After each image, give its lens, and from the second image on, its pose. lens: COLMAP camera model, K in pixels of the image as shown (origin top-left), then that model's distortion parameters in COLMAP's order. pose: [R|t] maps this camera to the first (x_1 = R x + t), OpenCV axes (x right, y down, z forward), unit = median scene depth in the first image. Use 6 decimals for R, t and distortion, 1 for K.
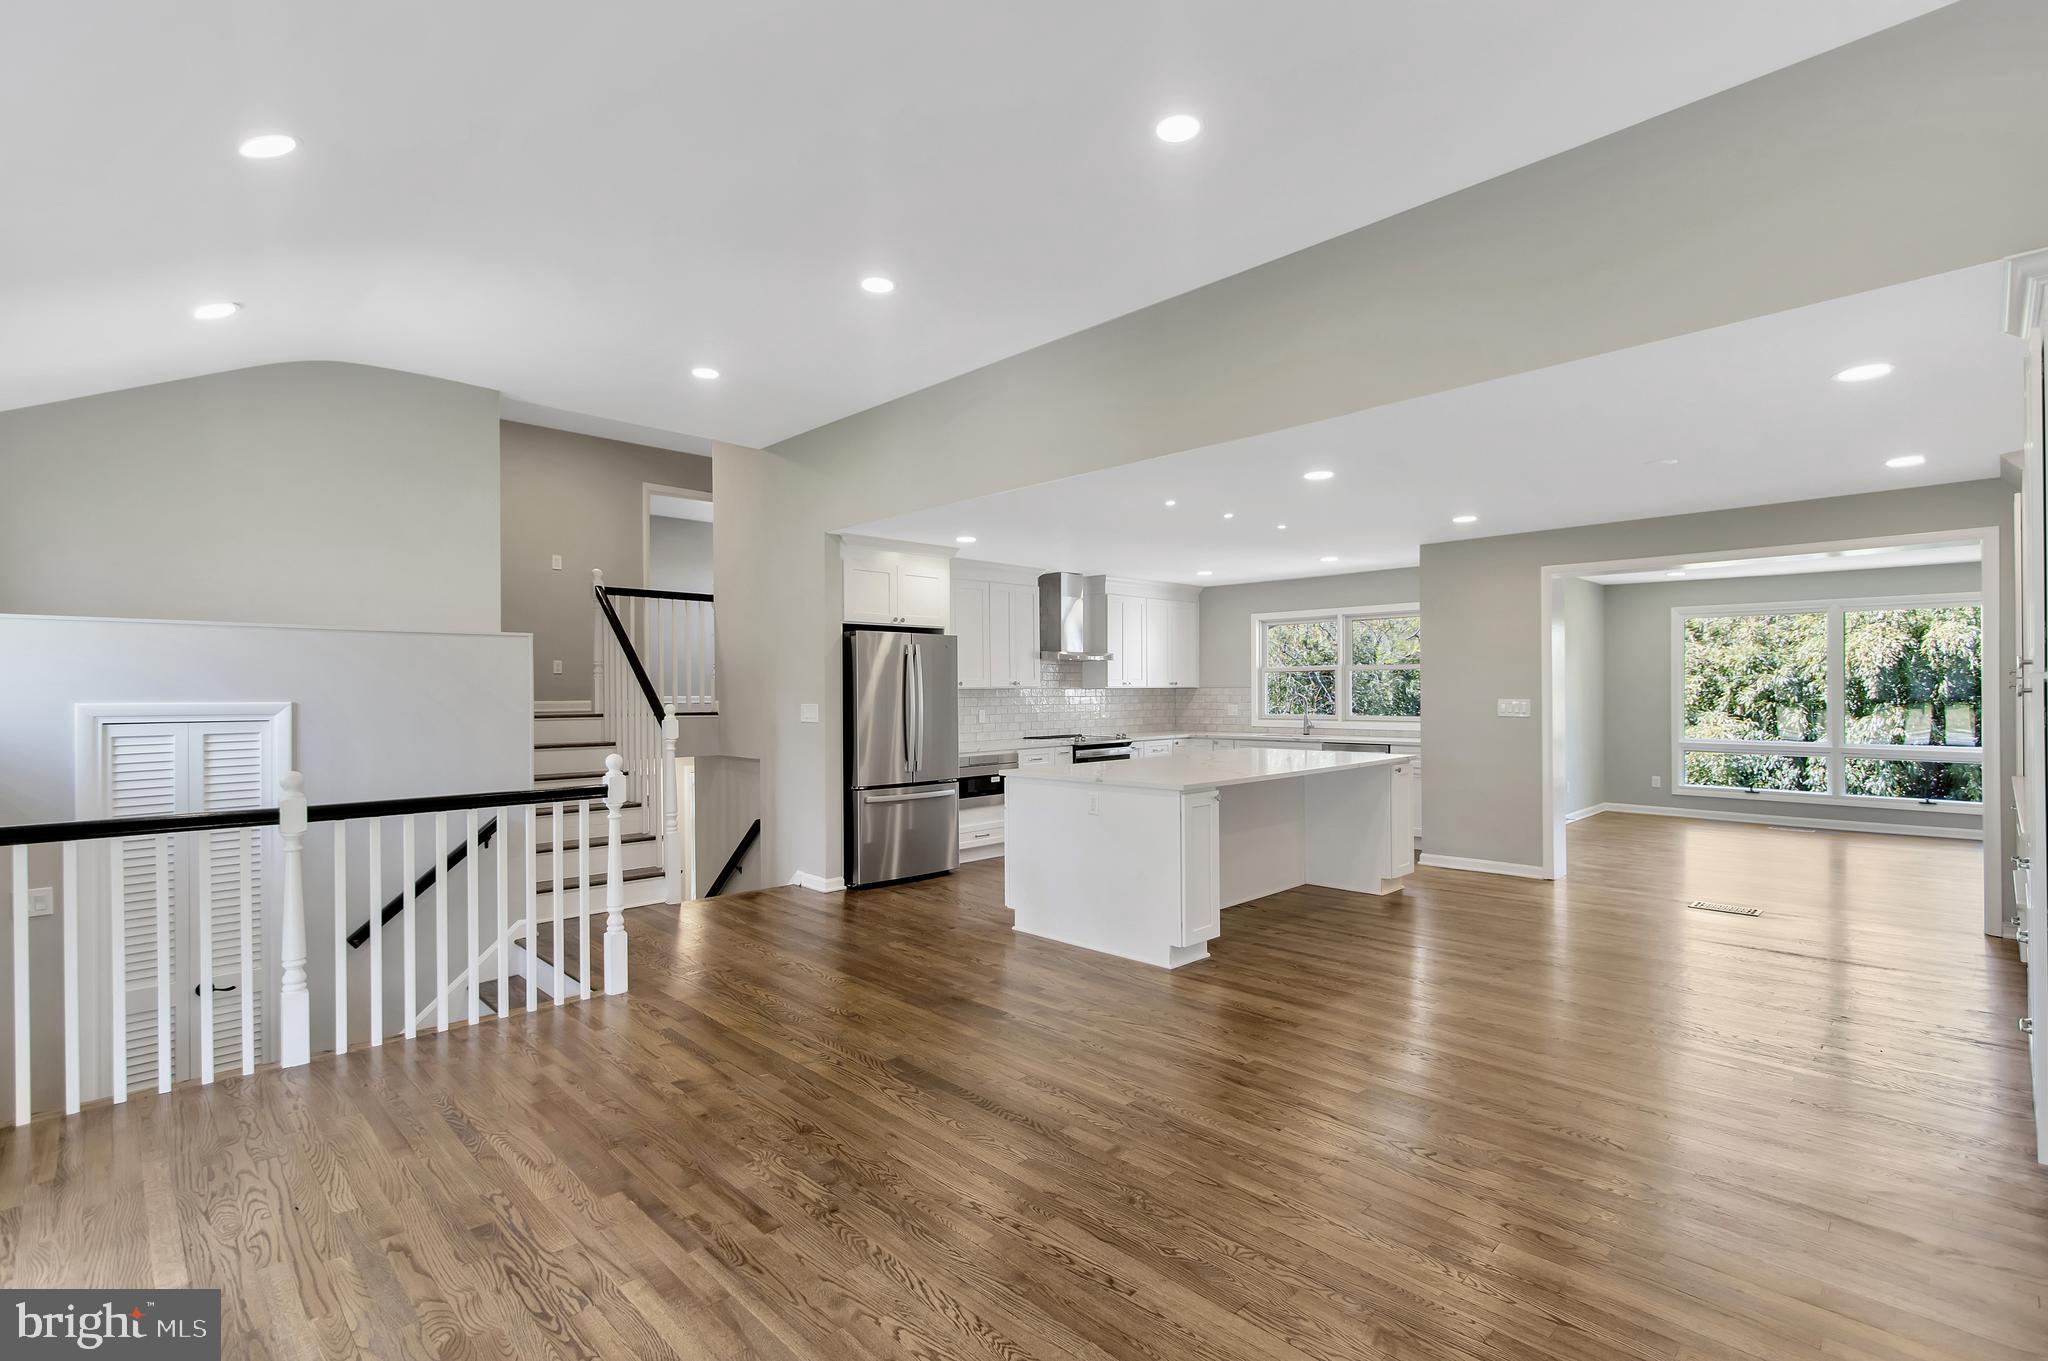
lens RADIAL K [[943.1, 0, 1009.9], [0, 943.1, 692.7], [0, 0, 1]] dist [0.002158, -0.000544]
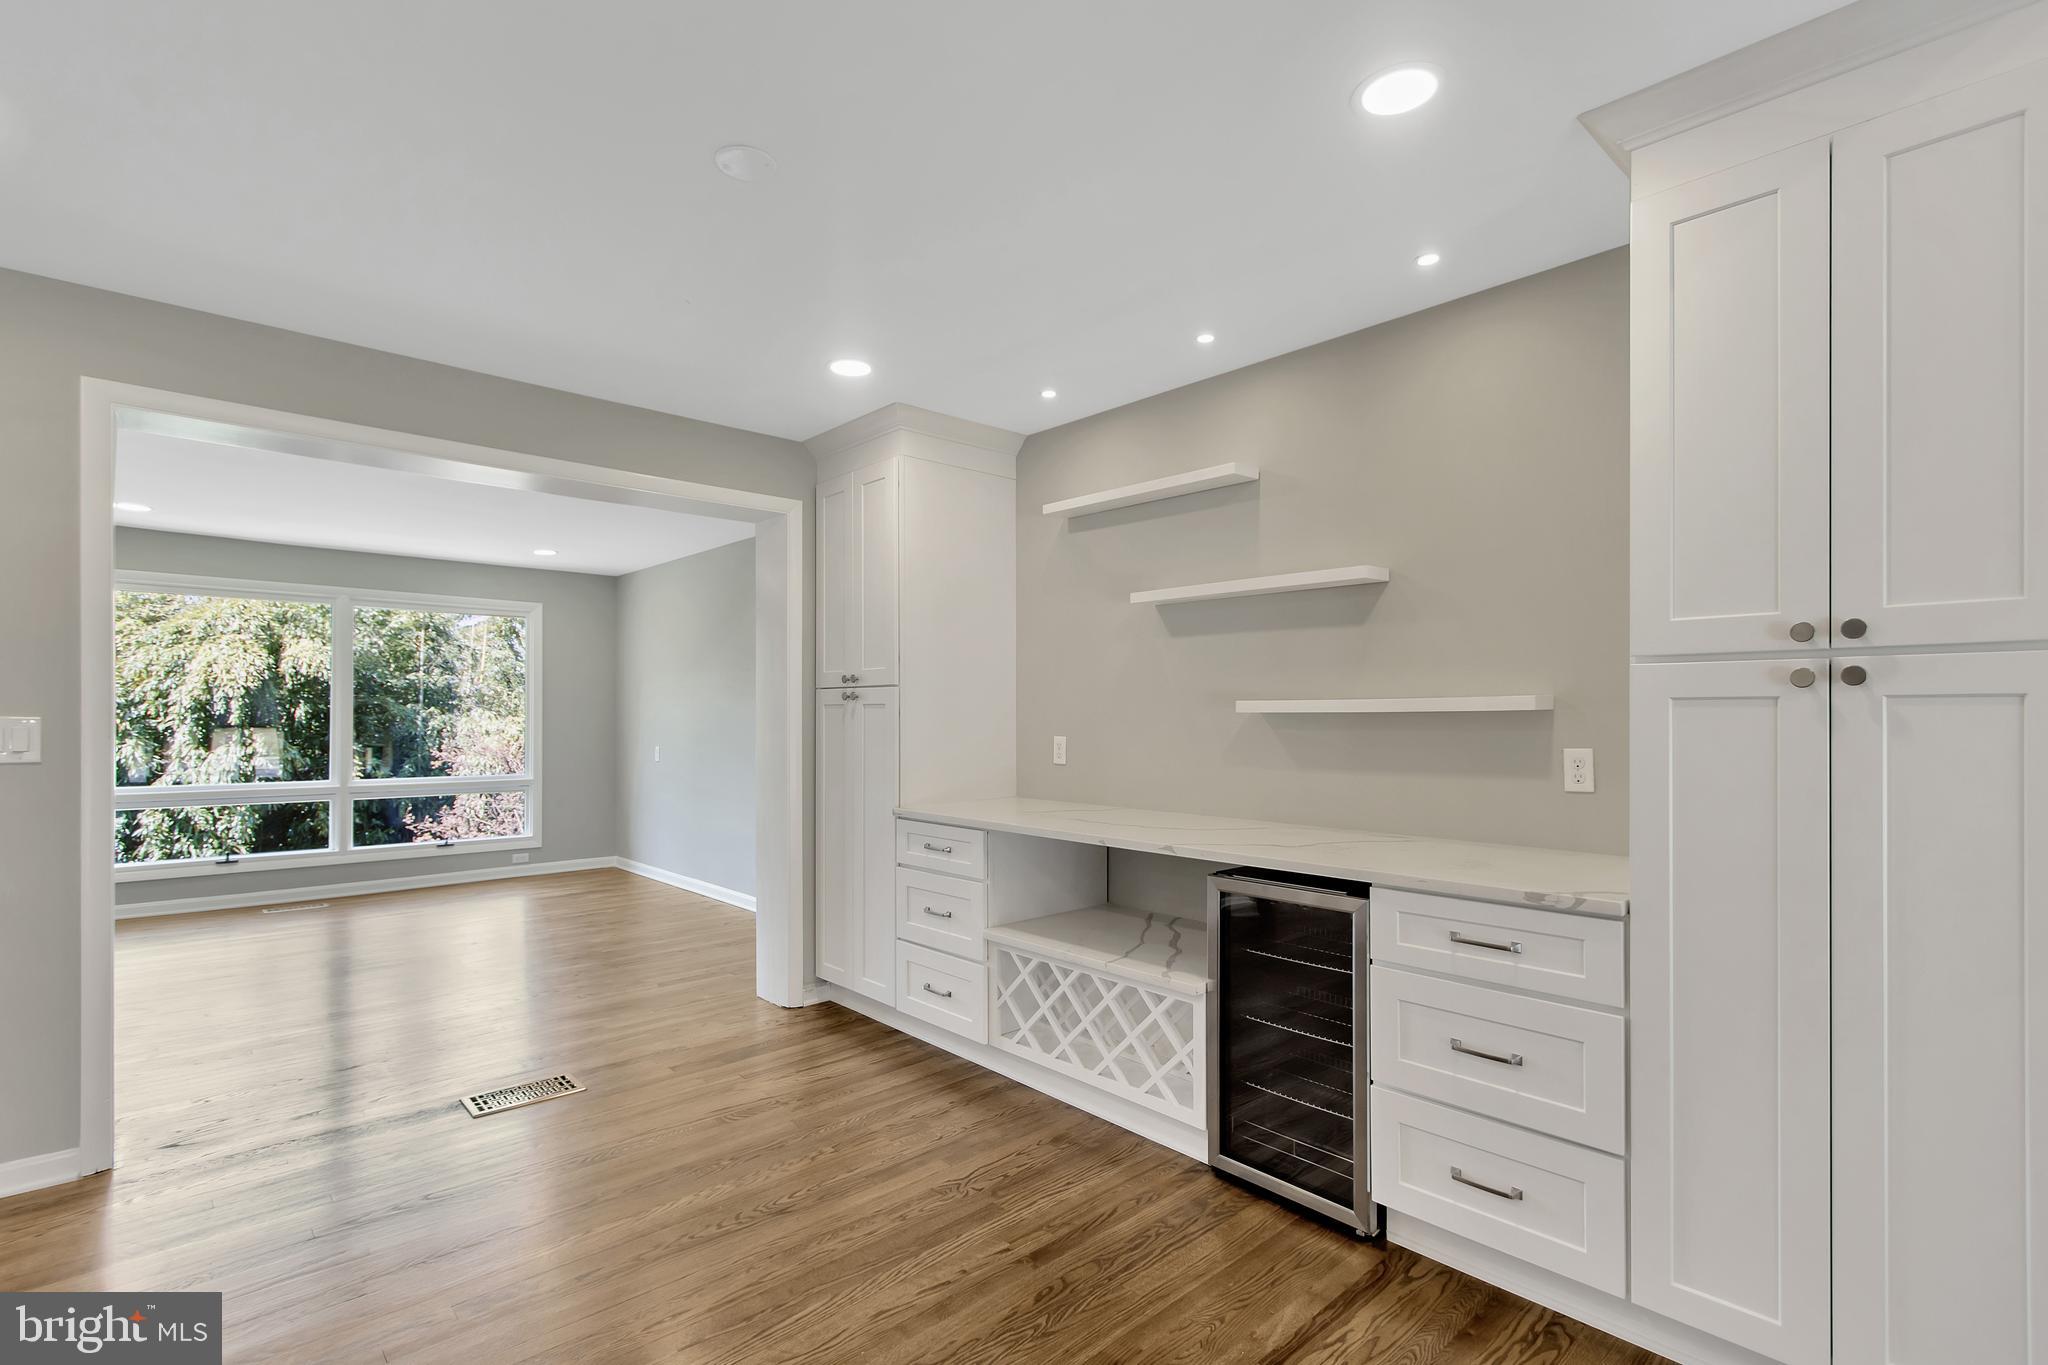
lens RADIAL K [[943.1, 0, 1012.1], [0, 943.1, 719.1], [0, 0, 1]] dist [0.002158, -0.000544]
pose [[0.019635, 0.001324, 0.999806, 0.082146], [0.002144, 0.999997, -0.001366, 0.003704], [-0.999805, 0.002171, 0.019632, 0.266121]]
